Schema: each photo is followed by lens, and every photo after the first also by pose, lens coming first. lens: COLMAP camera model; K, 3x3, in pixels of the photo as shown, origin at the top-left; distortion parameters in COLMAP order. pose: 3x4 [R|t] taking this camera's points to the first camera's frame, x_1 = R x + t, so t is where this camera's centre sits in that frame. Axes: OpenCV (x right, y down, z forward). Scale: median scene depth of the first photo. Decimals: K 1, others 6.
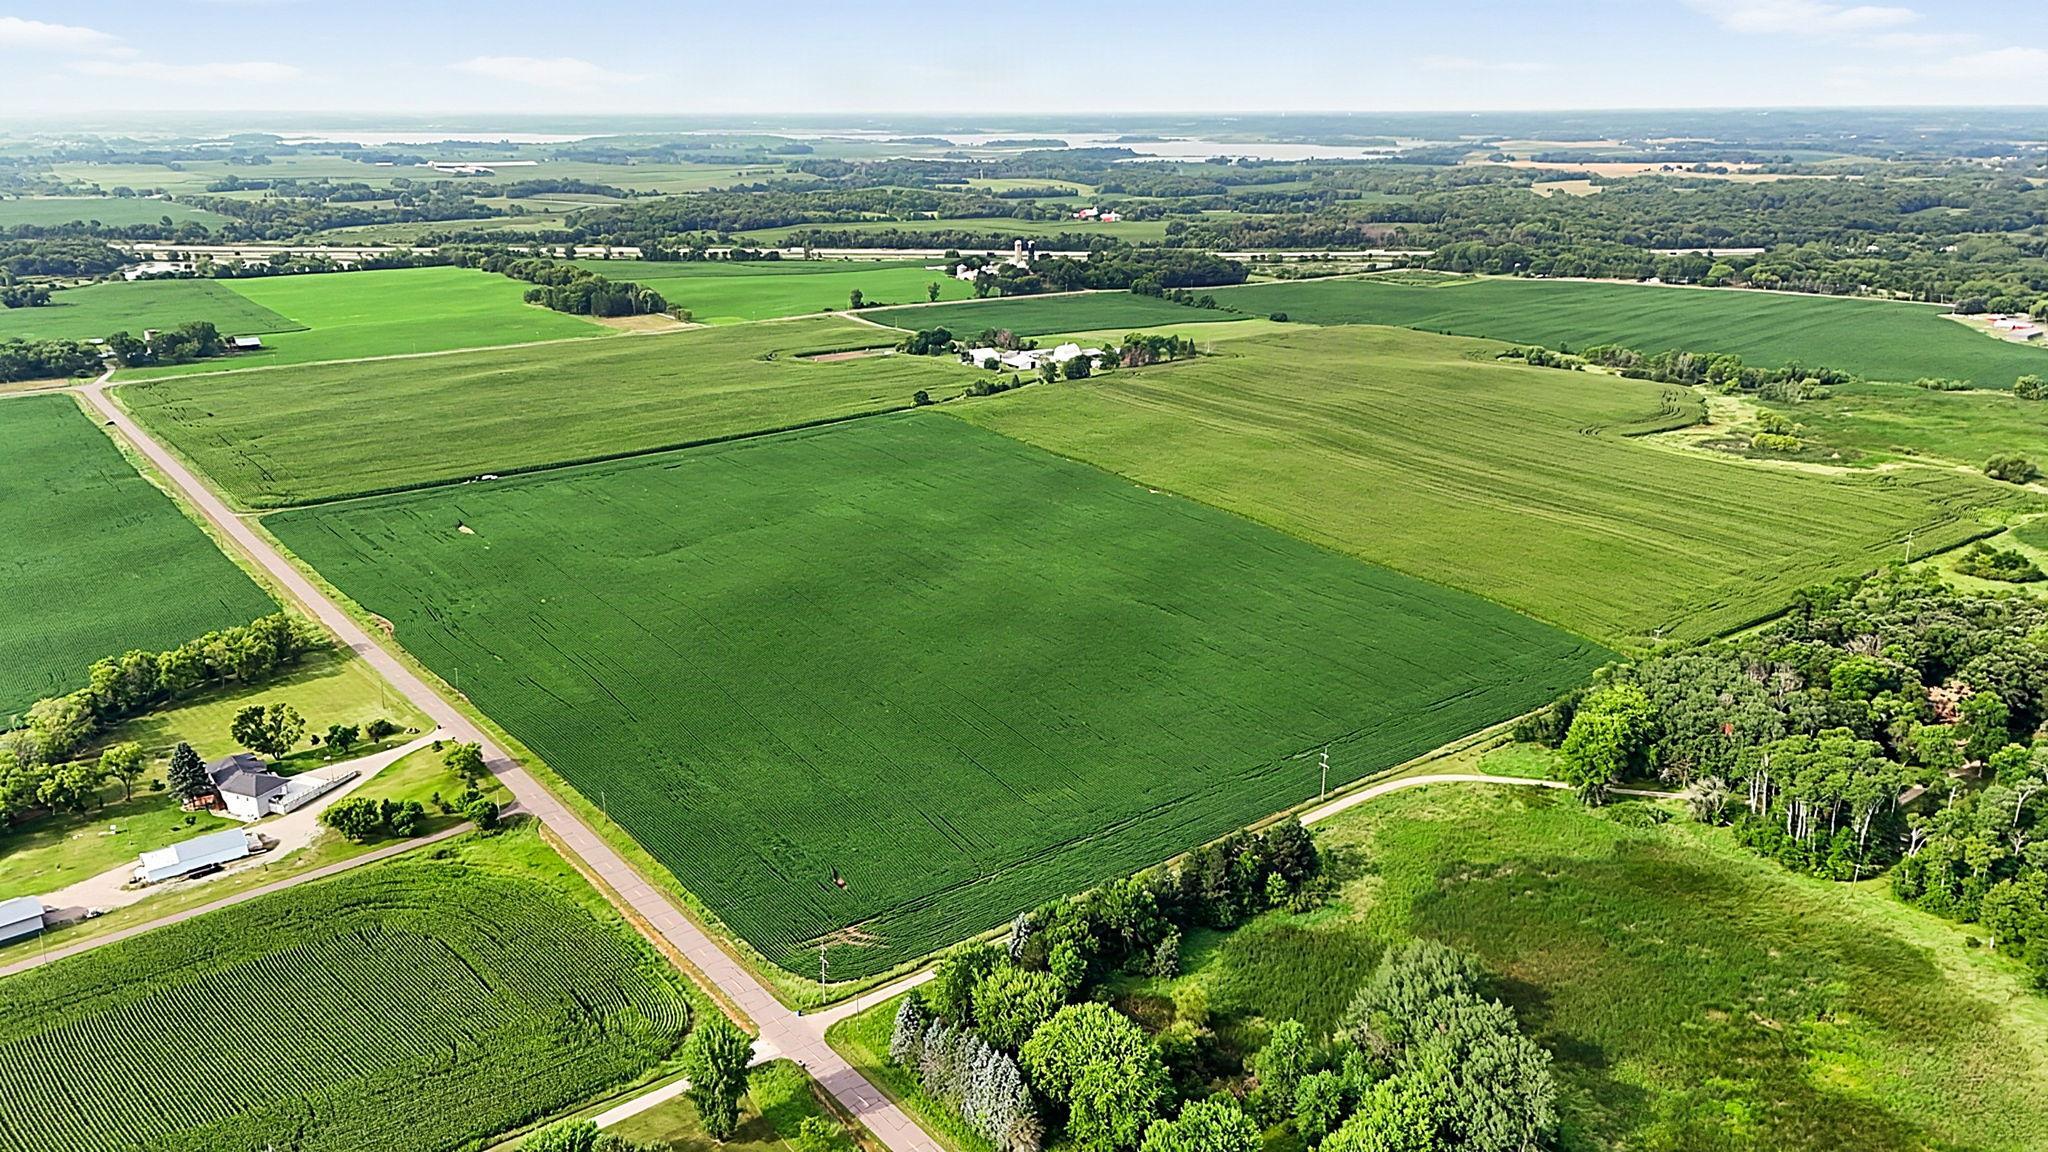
lens RADIAL K [[1504.8, 0, 1017.7], [0, 1504.8, 574.7], [0, 0, 1]] dist [0.068997, -0.063511]
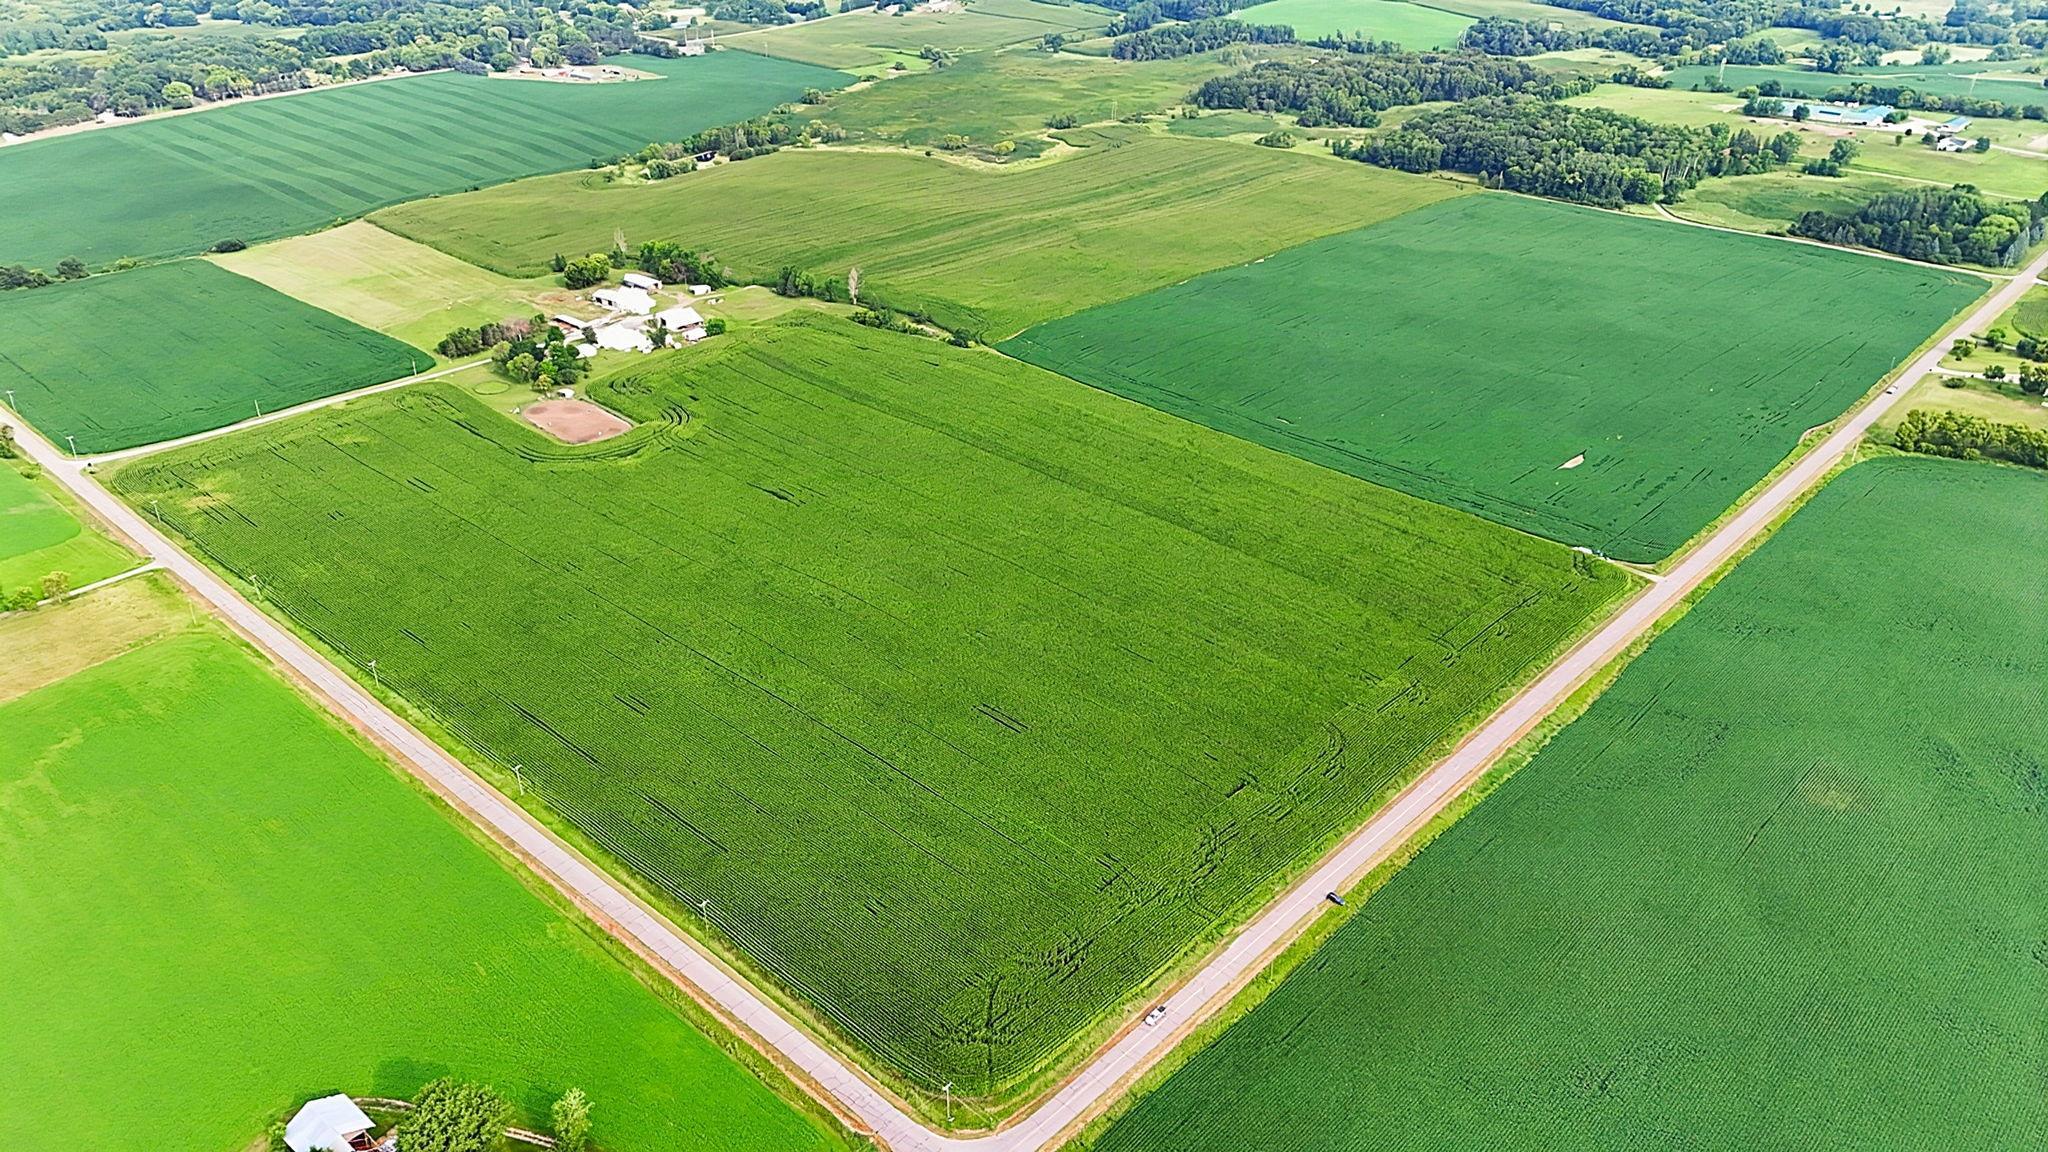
lens RADIAL K [[1504.8, 0, 1017.7], [0, 1504.8, 574.7], [0, 0, 1]] dist [0.068997, -0.063511]
pose [[-0.152965, -0.468488, 0.870127, -1.172643], [0.303111, 0.815807, 0.492527, -0.556311], [-0.940598, 0.339084, 0.017214, 1.297754]]
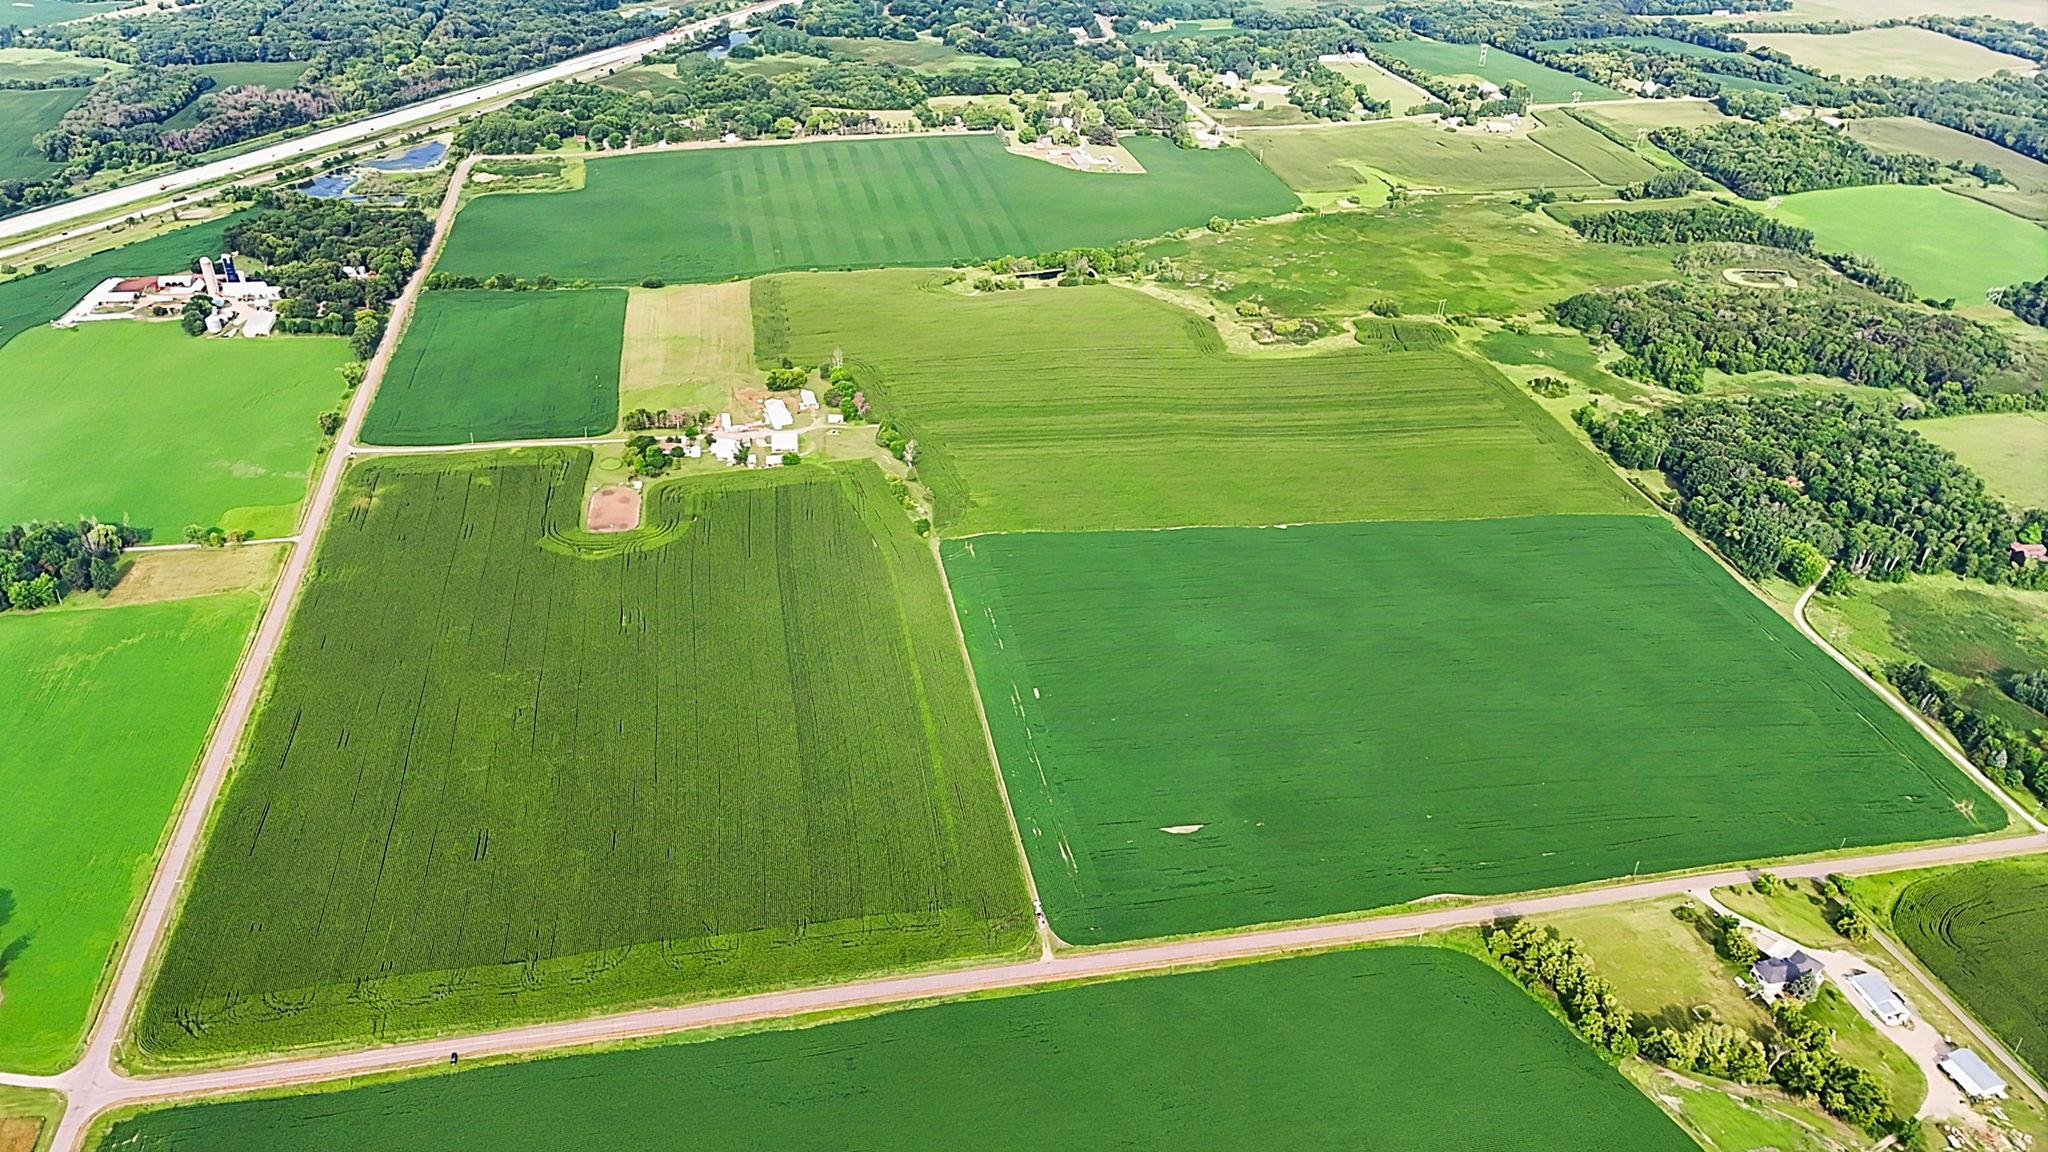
lens RADIAL K [[1504.8, 0, 1017.7], [0, 1504.8, 574.7], [0, 0, 1]] dist [0.068997, -0.063511]
pose [[0.451484, -0.452766, 0.768873, -1.131535], [0.247529, 0.891428, 0.379585, -0.617113], [-0.857258, 0.018942, 0.514538, 0.507495]]
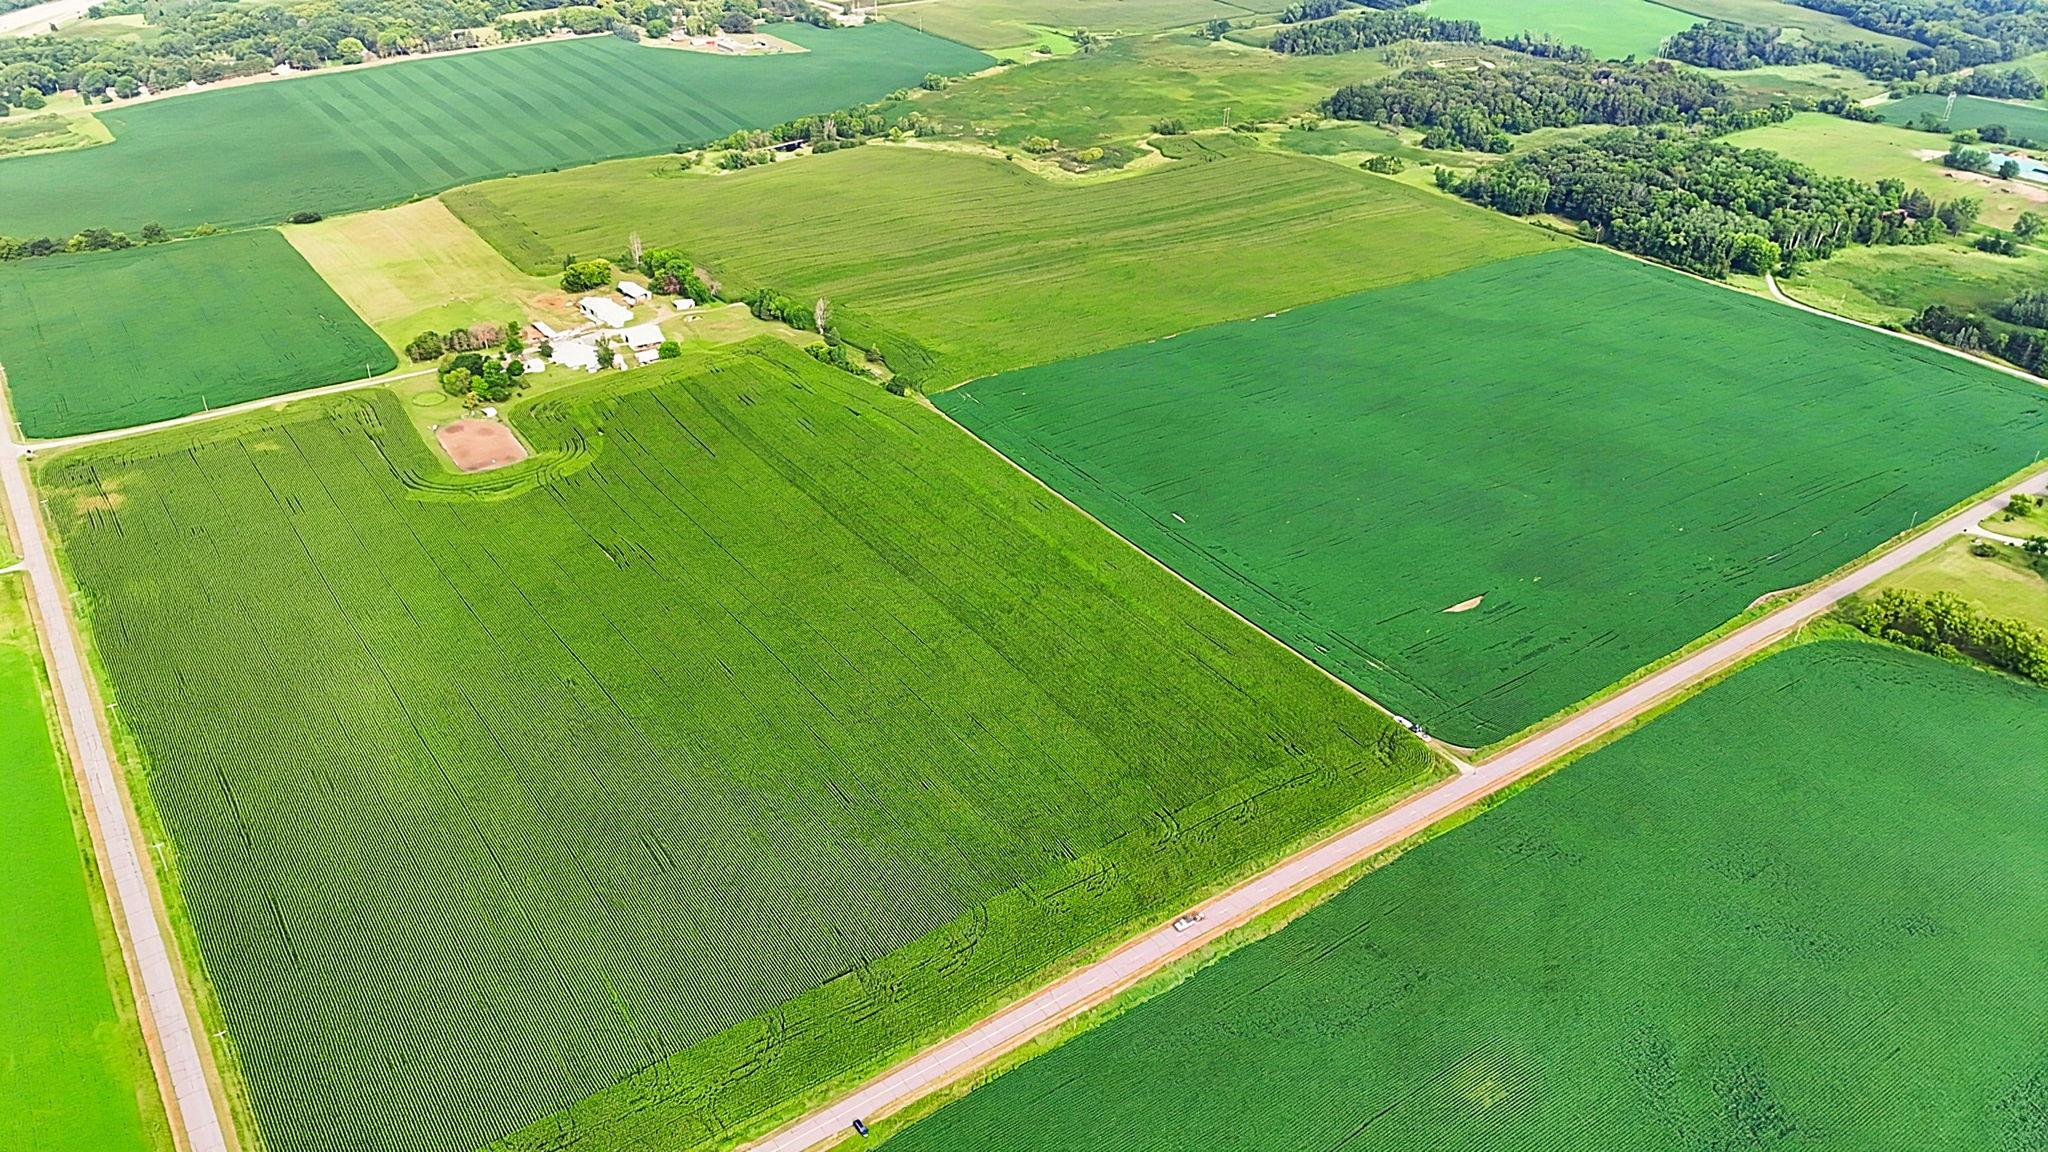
lens RADIAL K [[1504.8, 0, 1017.7], [0, 1504.8, 574.7], [0, 0, 1]] dist [0.068997, -0.063511]
pose [[0.057684, -0.509248, 0.858685, -1.103418], [0.301229, 0.828908, 0.471352, -0.532429], [-0.951805, 0.231472, 0.201215, 1.021284]]
